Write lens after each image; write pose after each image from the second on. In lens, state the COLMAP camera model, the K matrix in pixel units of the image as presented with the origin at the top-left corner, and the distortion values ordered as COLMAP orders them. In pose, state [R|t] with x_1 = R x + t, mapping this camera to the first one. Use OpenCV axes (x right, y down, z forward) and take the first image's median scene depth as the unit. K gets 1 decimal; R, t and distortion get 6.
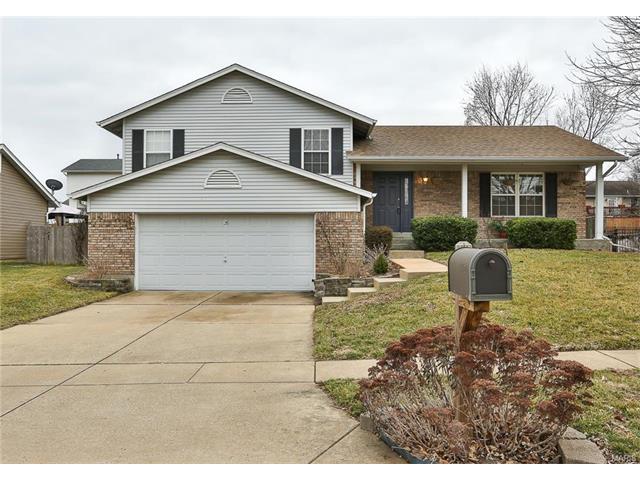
lens RADIAL K [[513.6, 0, 320.3], [0, 513.6, 241.4], [0, 0, 1]] dist [-0.008146, 0.006178]
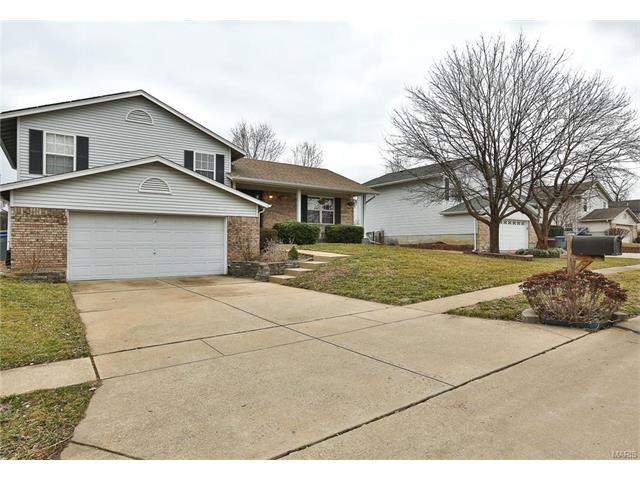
lens RADIAL K [[365.7, 0, 319.5], [0, 365.7, 237.9], [0, 0, 1]] dist [-0.006331, 0.000764]
pose [[0.822224, 0.007610, 0.569113, -0.338369], [-0.003788, 0.999962, -0.007898, 0.007223], [-0.569152, 0.004338, 0.822221, 0.062496]]
